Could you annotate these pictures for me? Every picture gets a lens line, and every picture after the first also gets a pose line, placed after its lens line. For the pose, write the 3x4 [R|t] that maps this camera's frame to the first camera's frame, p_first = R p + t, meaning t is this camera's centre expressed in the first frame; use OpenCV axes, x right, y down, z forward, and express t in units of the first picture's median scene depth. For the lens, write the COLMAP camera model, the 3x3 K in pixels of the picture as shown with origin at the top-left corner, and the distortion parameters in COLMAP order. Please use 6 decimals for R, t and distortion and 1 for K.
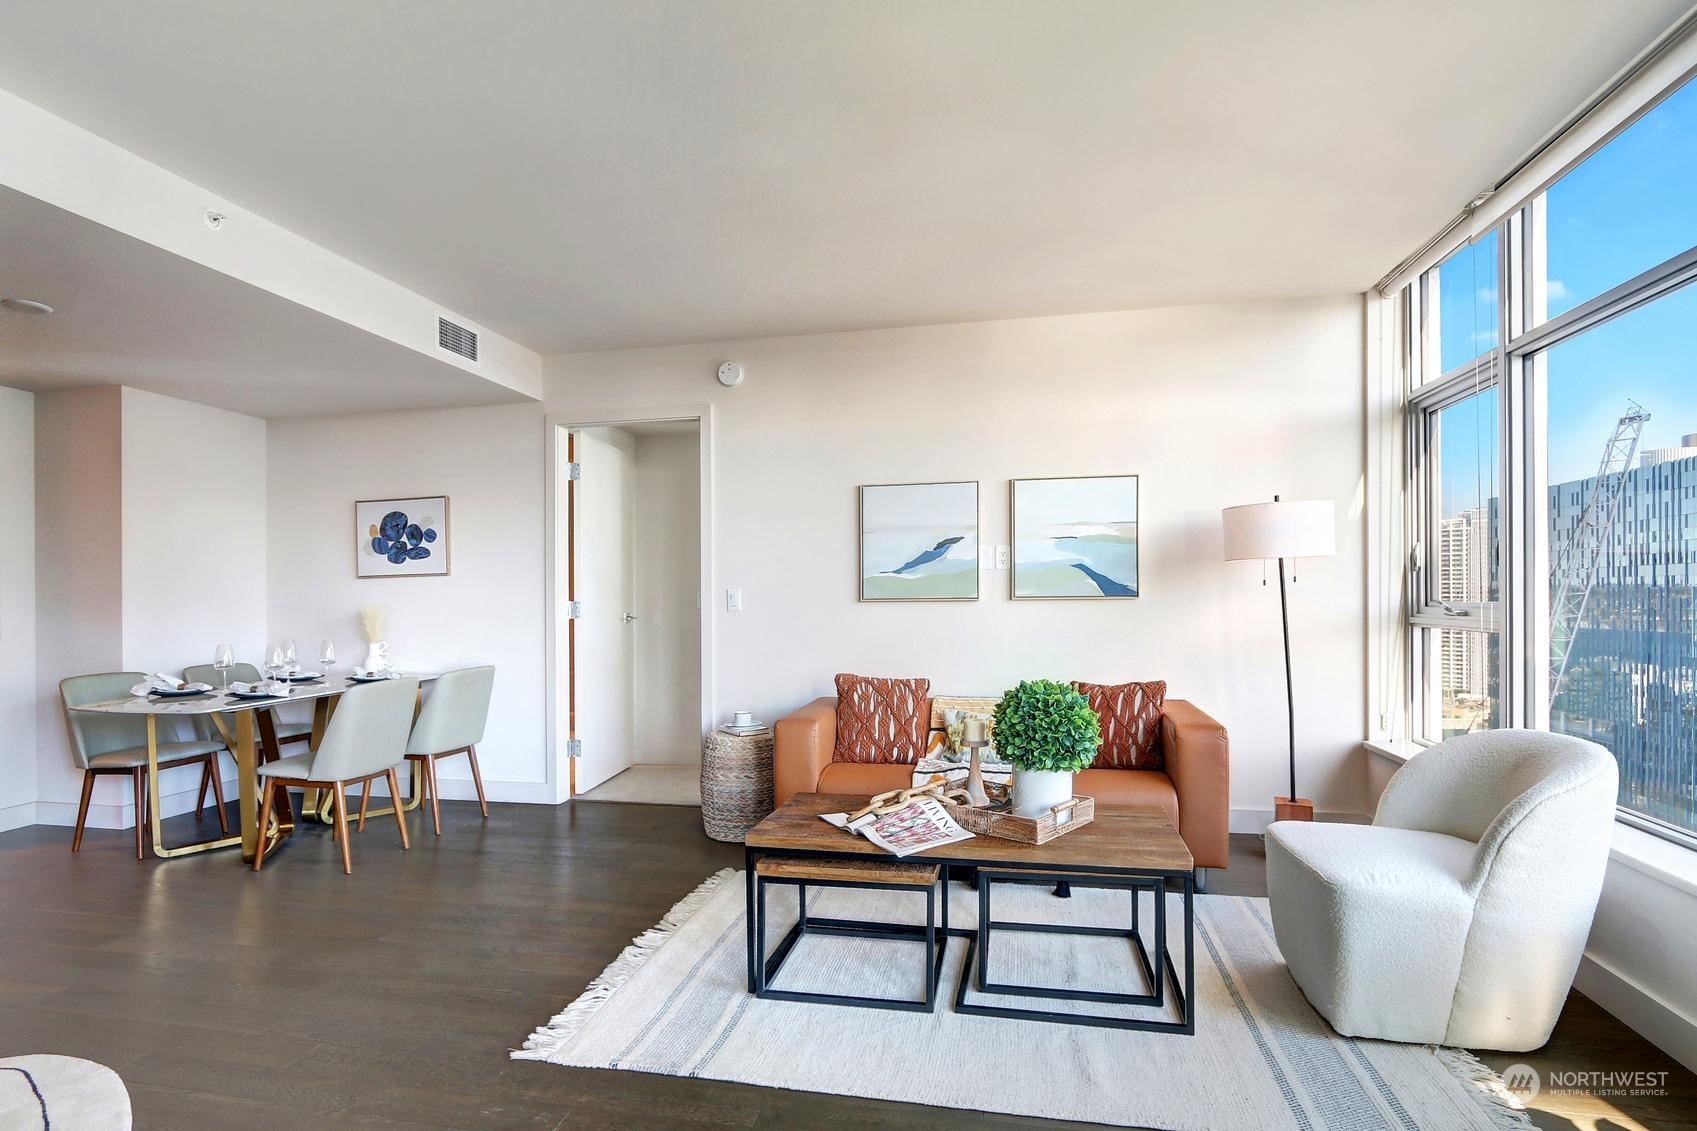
lens RADIAL K [[902.1, 0, 849.0], [0, 902.1, 568.6], [0, 0, 1]] dist [-0.018324, 0.004242]
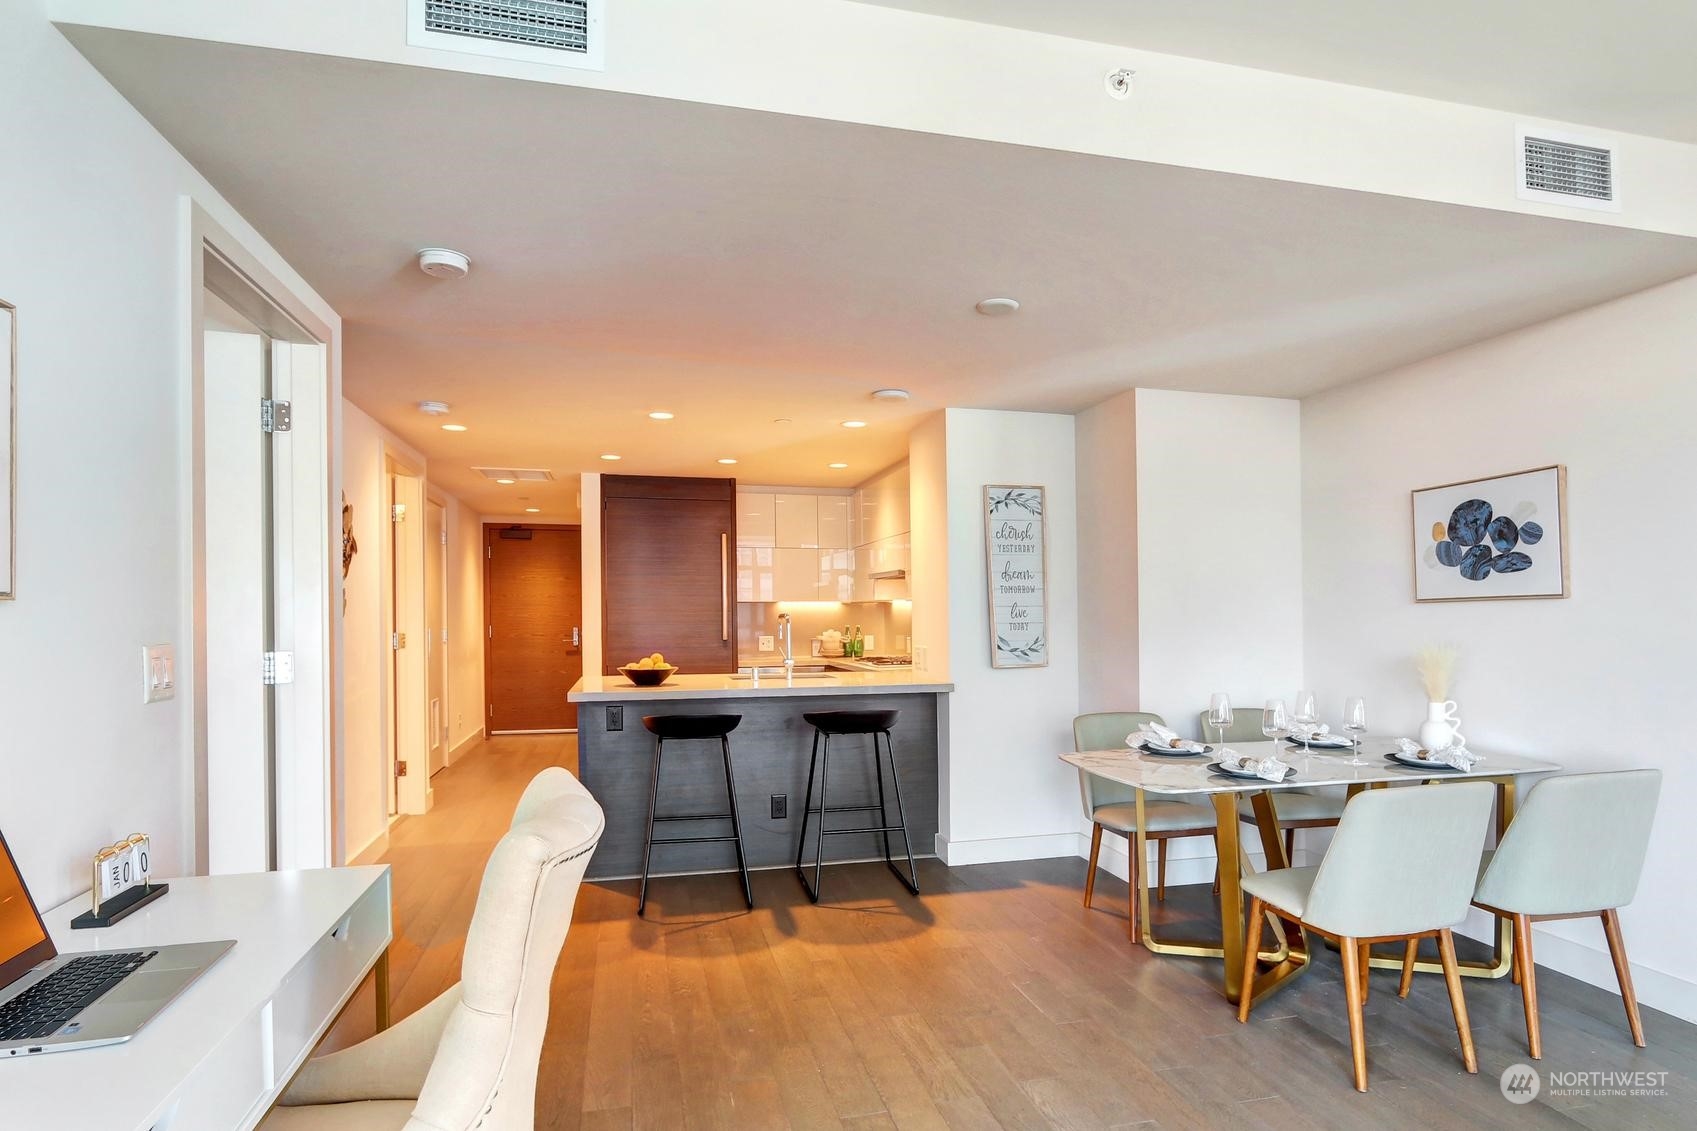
lens RADIAL K [[902.1, 0, 844.3], [0, 902.1, 606.1], [0, 0, 1]] dist [-0.018324, 0.004242]
pose [[0.430274, 0.002862, -0.902694, -0.129565], [0.025702, 0.999551, 0.015420, -0.009278], [0.902333, -0.029836, 0.430007, 0.346696]]
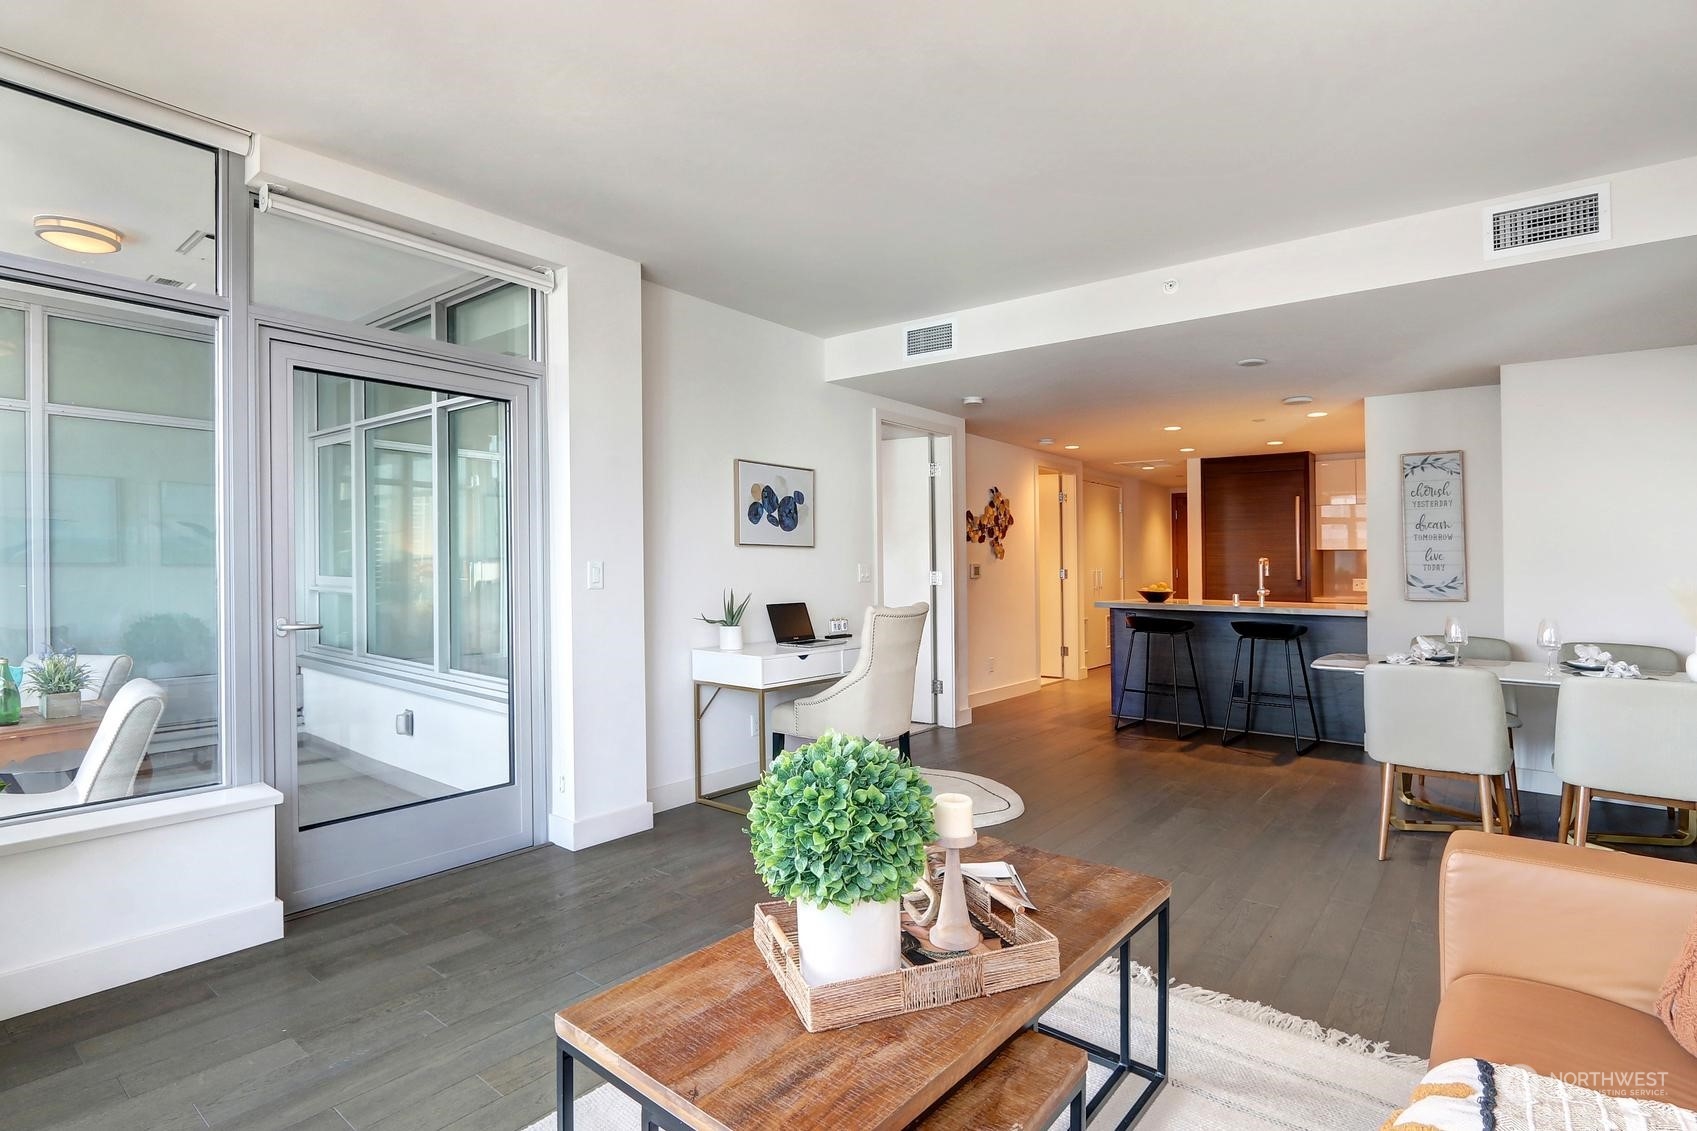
lens RADIAL K [[858.0, 0, 842.7], [0, 858.0, 567.3], [0, 0, 1]] dist [-0.001857, -0.003975]
pose [[-0.462573, 0.013172, -0.886484, 0.440740], [0.026813, 0.999640, 0.000862, 0.010714], [0.886176, -0.023371, -0.462759, 0.769397]]
